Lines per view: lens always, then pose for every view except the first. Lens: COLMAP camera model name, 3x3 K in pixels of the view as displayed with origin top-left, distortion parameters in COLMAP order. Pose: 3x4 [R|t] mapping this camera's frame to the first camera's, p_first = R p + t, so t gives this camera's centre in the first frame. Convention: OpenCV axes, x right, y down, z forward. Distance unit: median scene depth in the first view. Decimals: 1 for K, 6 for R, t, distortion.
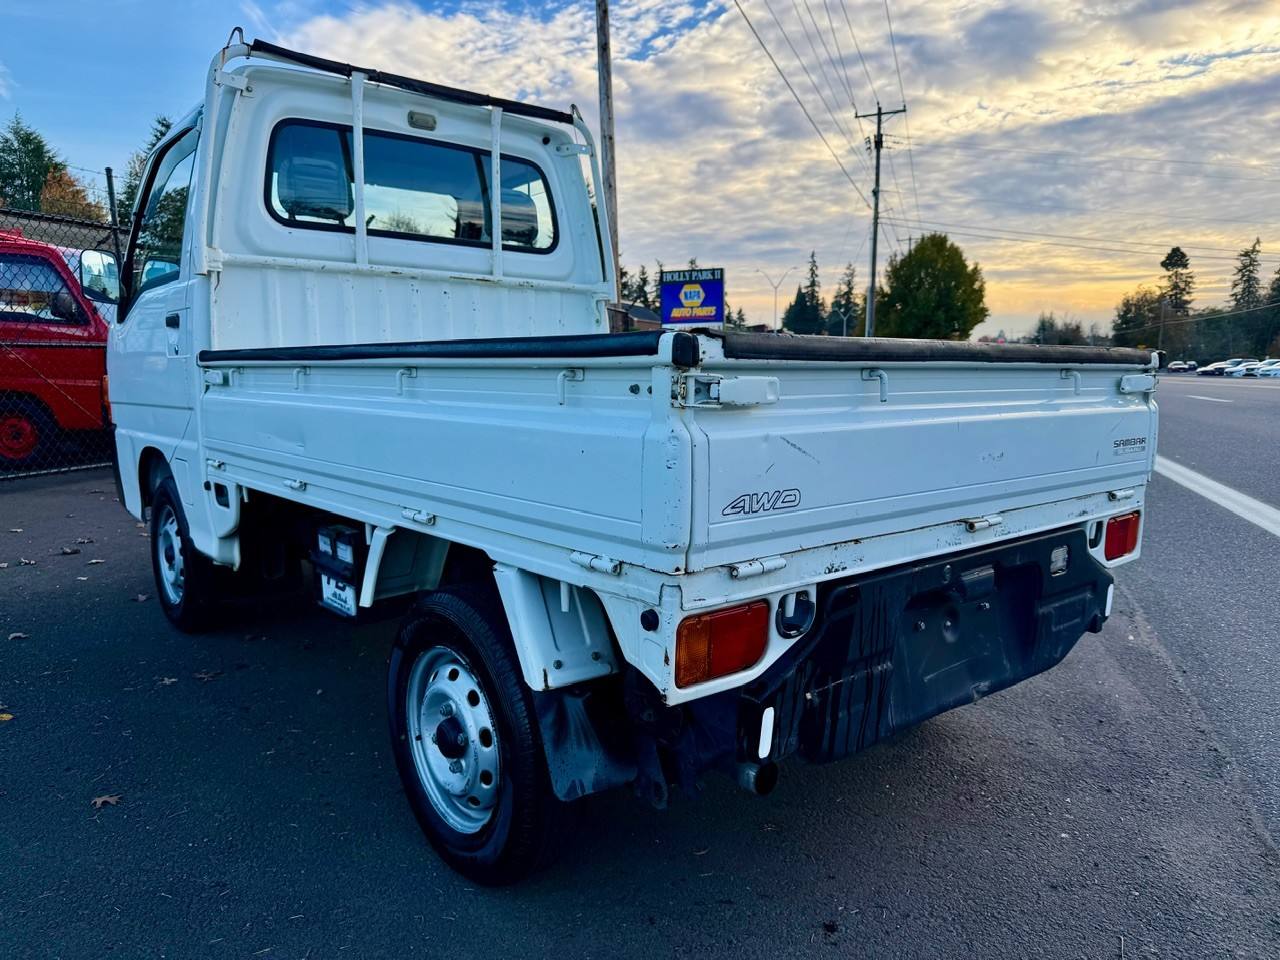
lens RADIAL K [[915.0, 0, 646.8], [0, 915.0, 493.4], [0, 0, 1]] dist [0.032875, -0.044240]
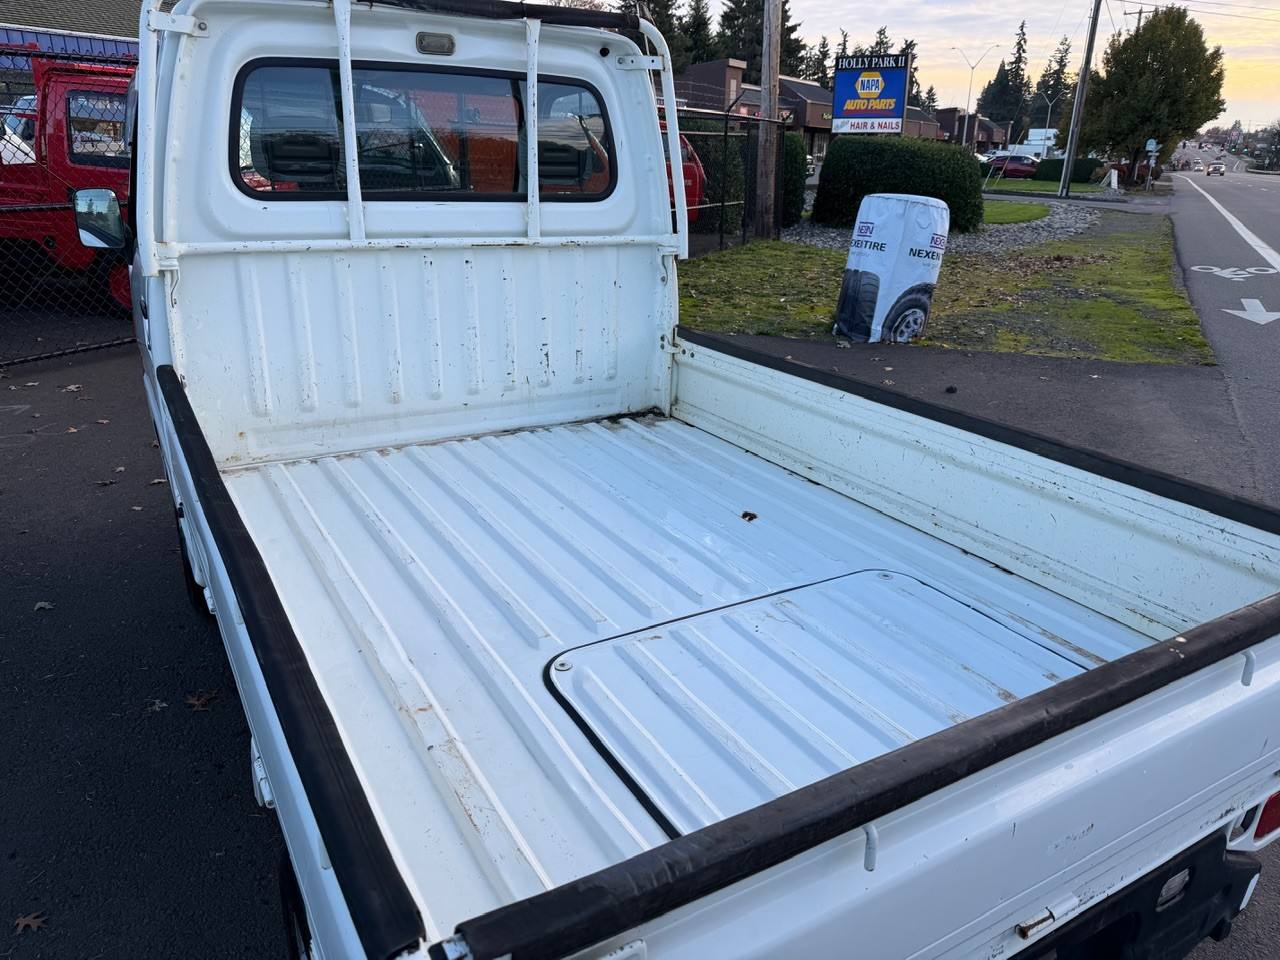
lens RADIAL K [[915.0, 0, 645.5], [0, 915.0, 481.1], [0, 0, 1]] dist [0.032875, -0.044240]
pose [[0.984059, 0.084692, -0.156382, 0.082995], [-0.050417, 0.976105, 0.211368, -0.207887], [0.170546, -0.200115, 0.964815, 0.191571]]
